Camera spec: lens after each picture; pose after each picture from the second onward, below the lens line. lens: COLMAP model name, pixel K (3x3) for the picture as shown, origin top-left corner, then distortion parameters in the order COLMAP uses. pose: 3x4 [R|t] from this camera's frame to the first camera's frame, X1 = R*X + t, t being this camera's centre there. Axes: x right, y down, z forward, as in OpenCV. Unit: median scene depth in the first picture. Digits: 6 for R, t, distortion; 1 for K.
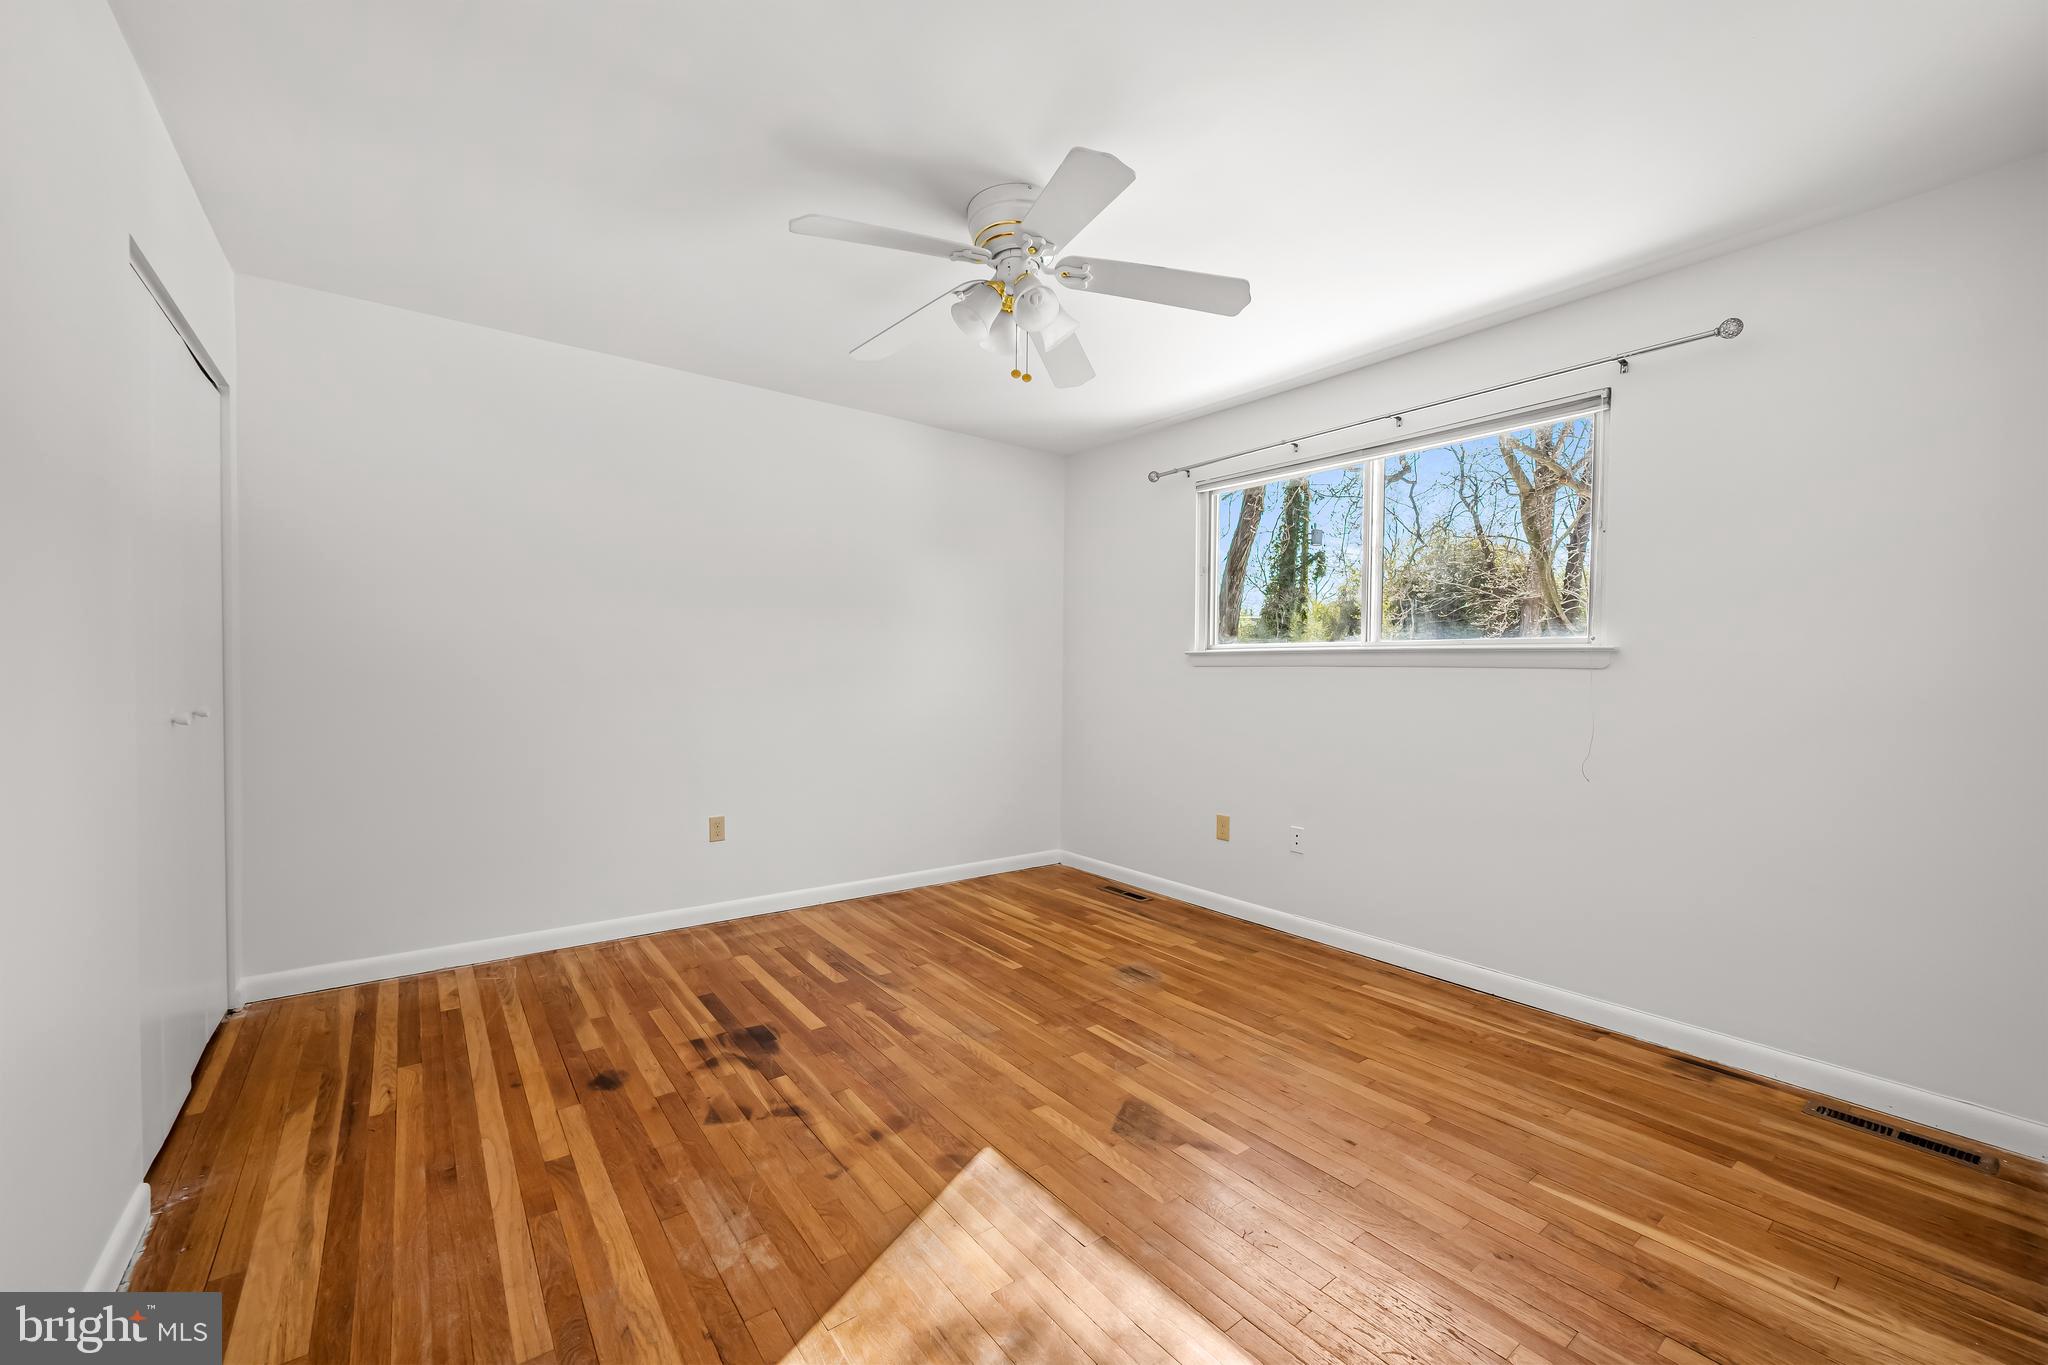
lens RADIAL K [[815.1, 0, 1025.3], [0, 815.1, 669.7], [0, 0, 1]] dist [-0.002505, -0.000173]
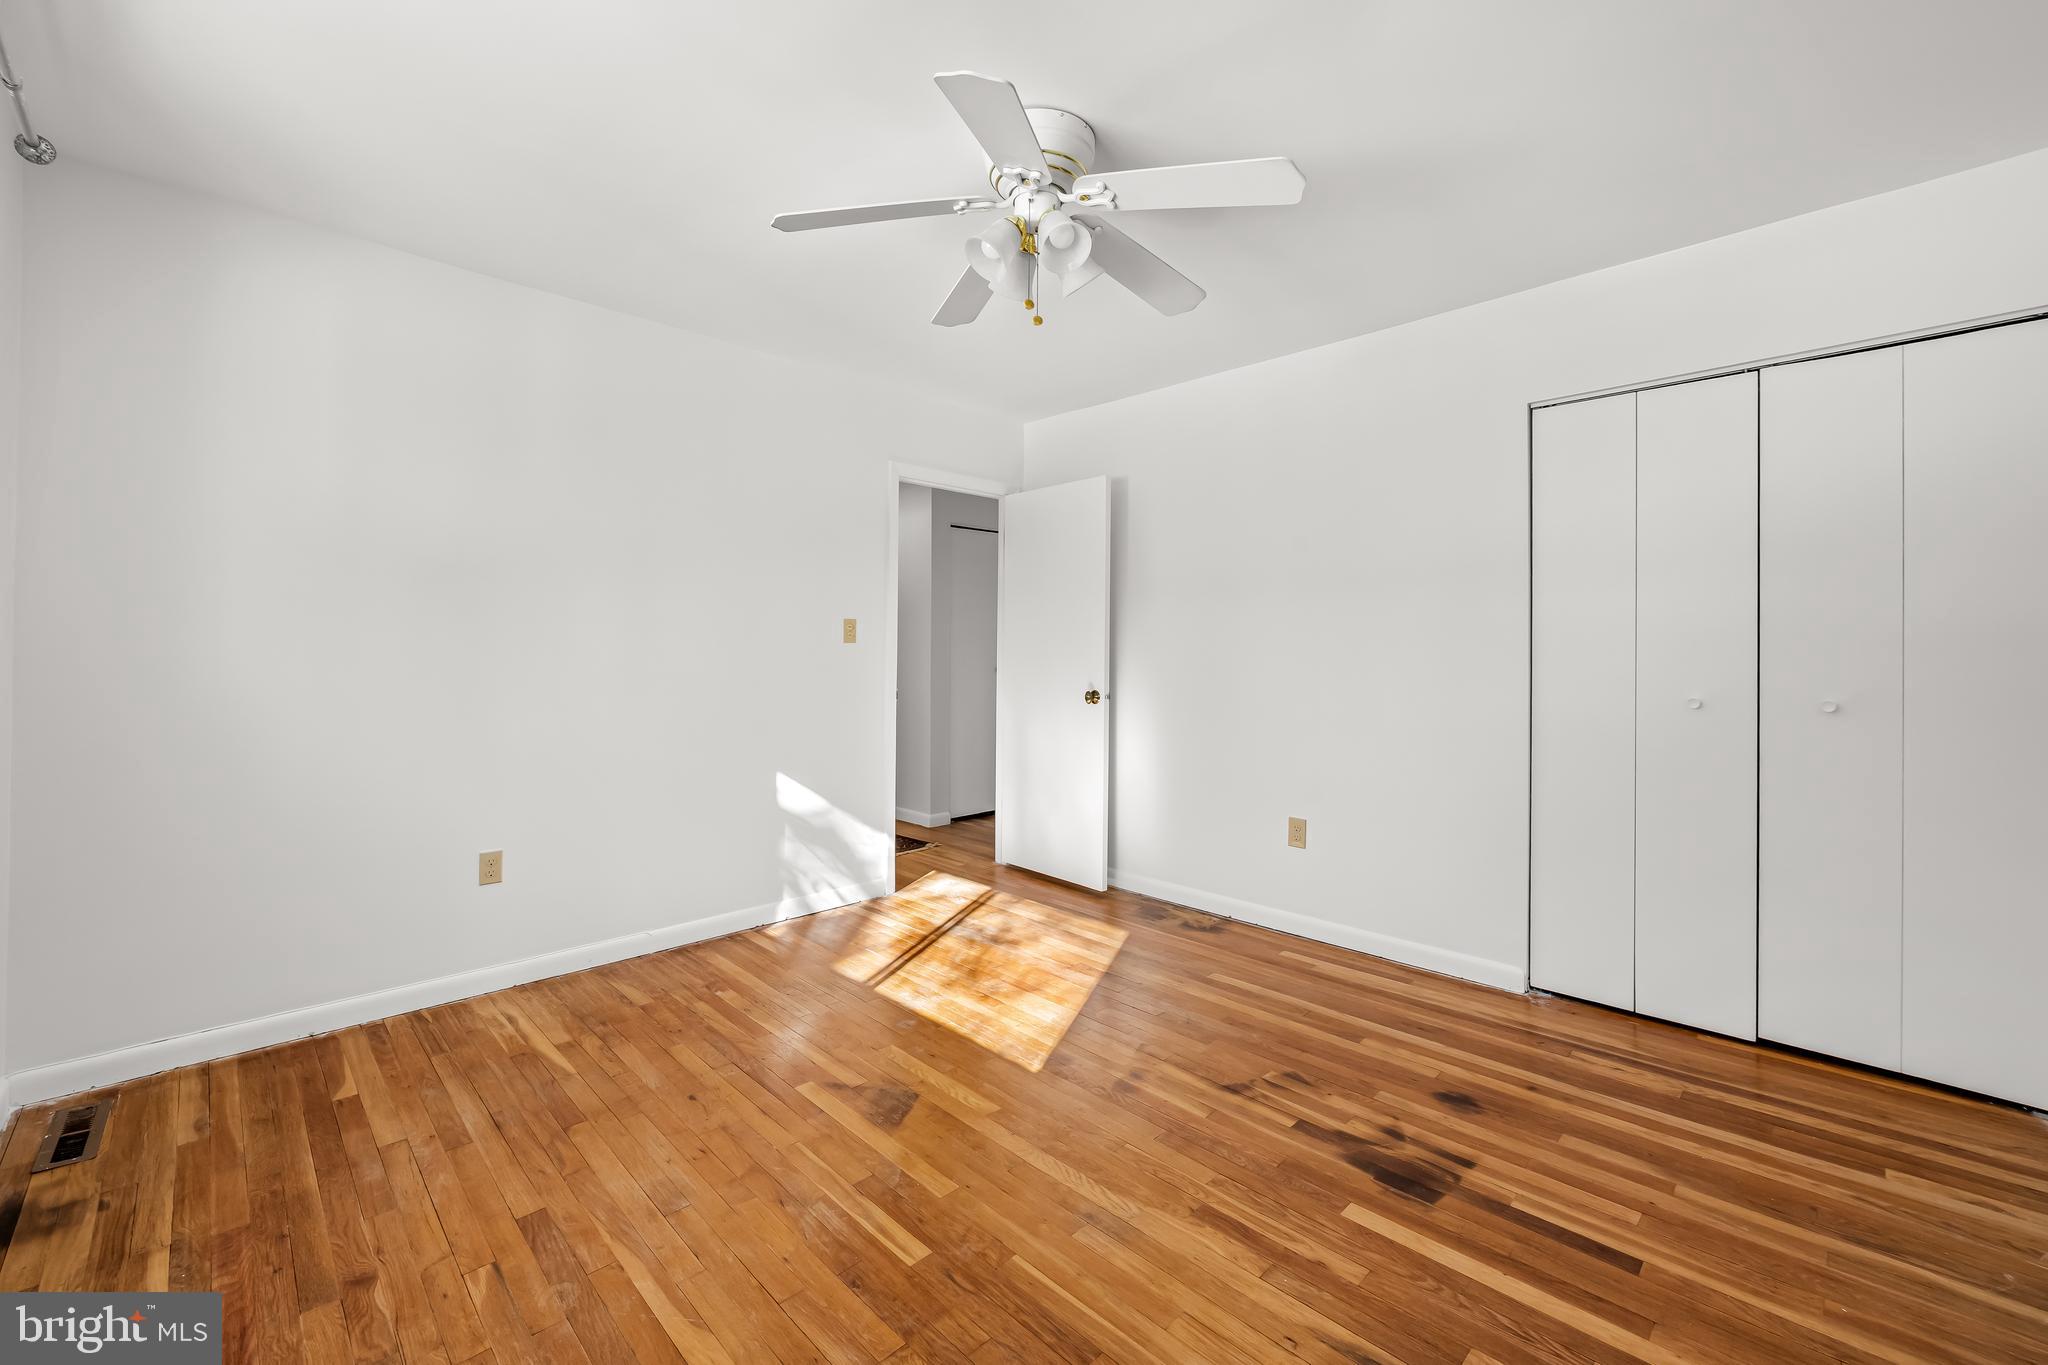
lens RADIAL K [[815.1, 0, 1025.3], [0, 815.1, 669.7], [0, 0, 1]] dist [-0.002505, -0.000173]
pose [[-0.991526, -0.013963, -0.129156, 0.108224], [-0.016828, 0.999635, 0.021120, 0.000755], [0.128814, 0.023114, -0.991399, 1.919530]]
